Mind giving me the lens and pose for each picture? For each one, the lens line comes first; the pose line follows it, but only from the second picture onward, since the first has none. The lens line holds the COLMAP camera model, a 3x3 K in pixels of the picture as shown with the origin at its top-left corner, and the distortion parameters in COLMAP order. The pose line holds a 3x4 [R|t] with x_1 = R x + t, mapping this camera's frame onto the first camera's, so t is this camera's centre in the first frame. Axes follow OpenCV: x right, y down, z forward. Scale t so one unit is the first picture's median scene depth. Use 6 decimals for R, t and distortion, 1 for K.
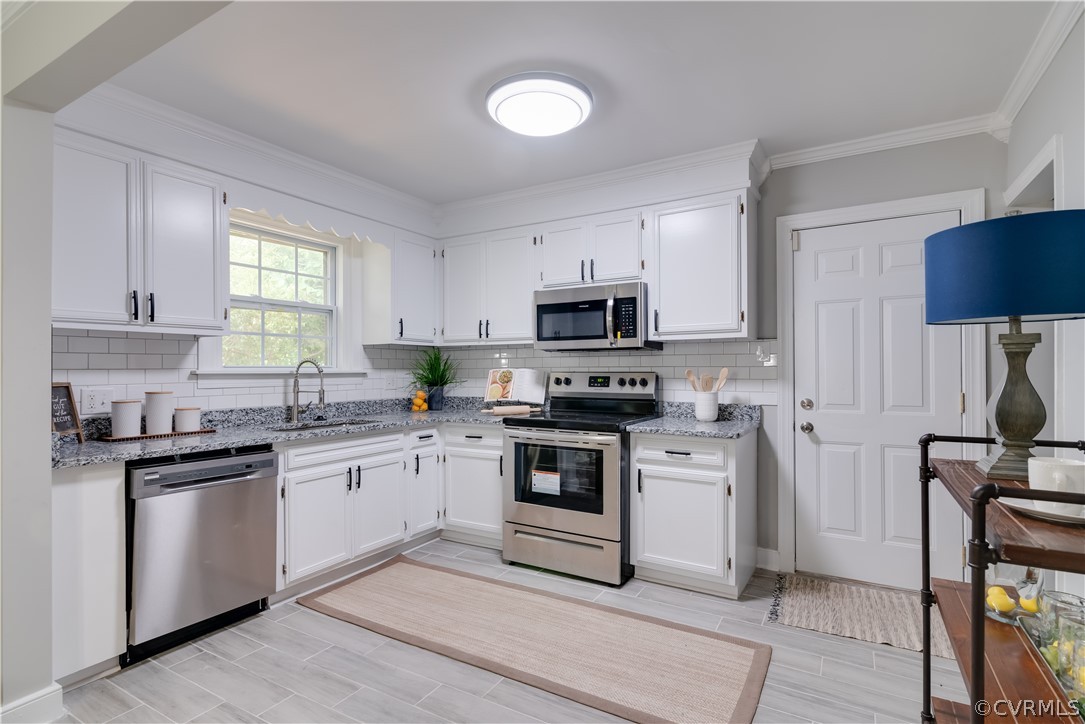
lens RADIAL K [[518.8, 0, 566.4], [0, 518.8, 377.1], [0, 0, 1]] dist [0.002787, 0.000162]
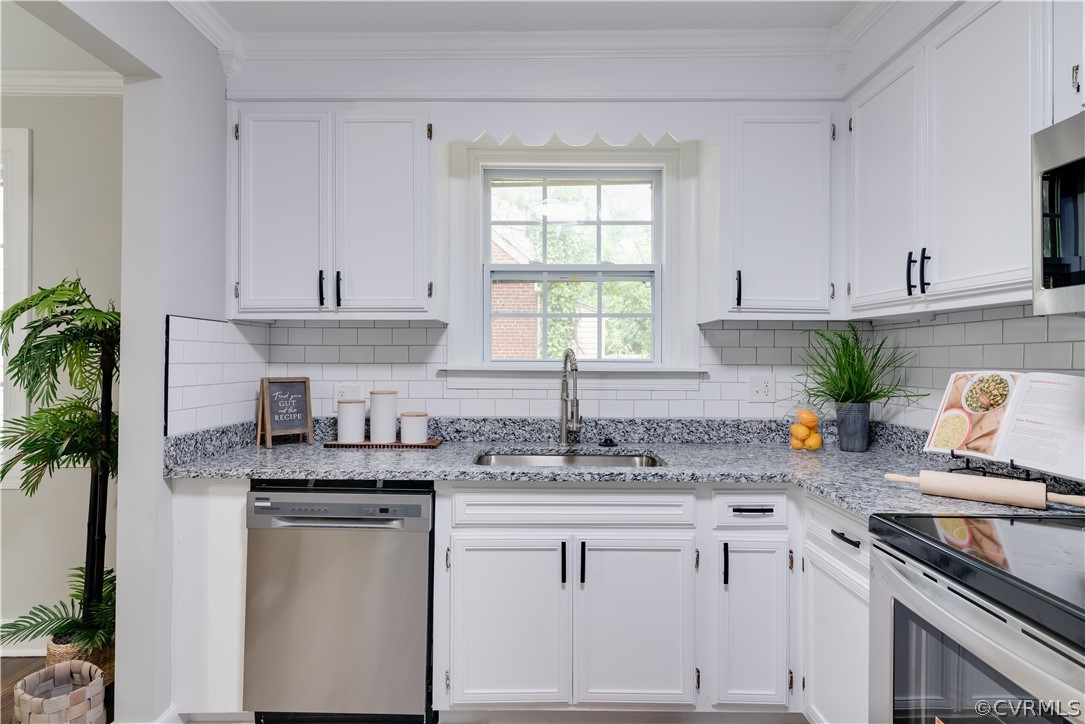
lens RADIAL K [[571.2, 0, 576.0], [0, 571.2, 355.8], [0, 0, 1]] dist [0.005642, 0.000338]
pose [[0.486215, 0.006711, -0.873813, 0.116124], [-0.019704, 0.999800, -0.003285, -0.023441], [0.873617, 0.018815, 0.486250, 0.620430]]
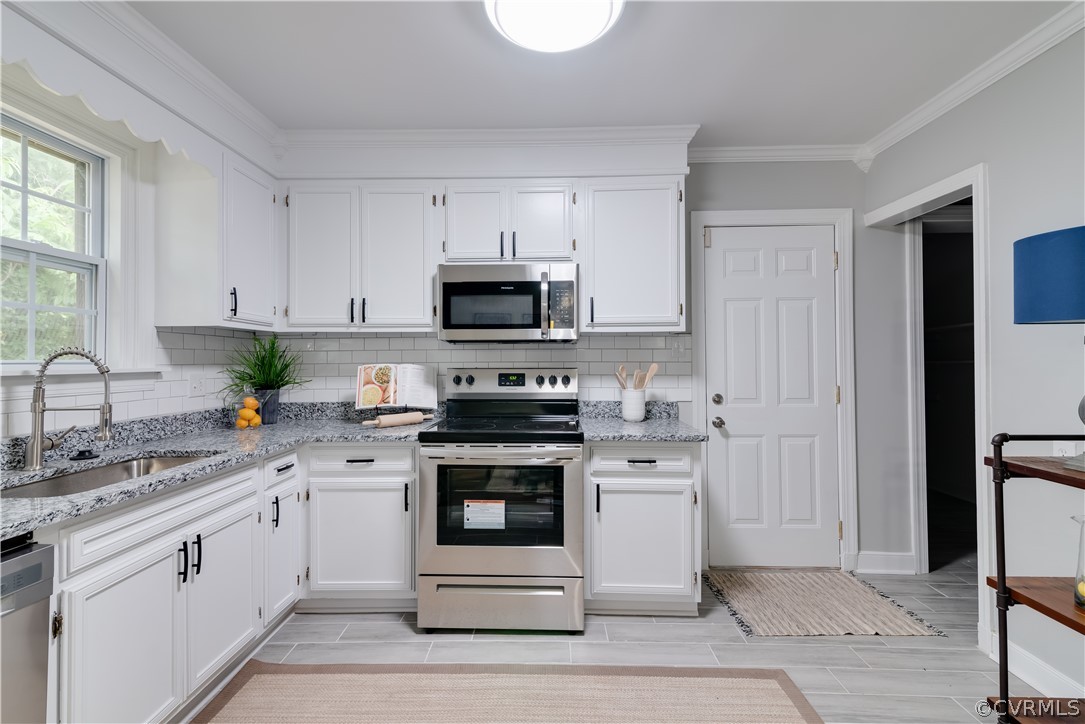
lens RADIAL K [[489.8, 0, 535.3], [0, 489.8, 360.9], [0, 0, 1]] dist [0.013199, -0.000429]
pose [[0.890987, 0.000974, 0.454027, -0.282715], [0.006033, 0.999884, -0.013984, -0.011305], [-0.453988, 0.015199, 0.890878, 0.302040]]
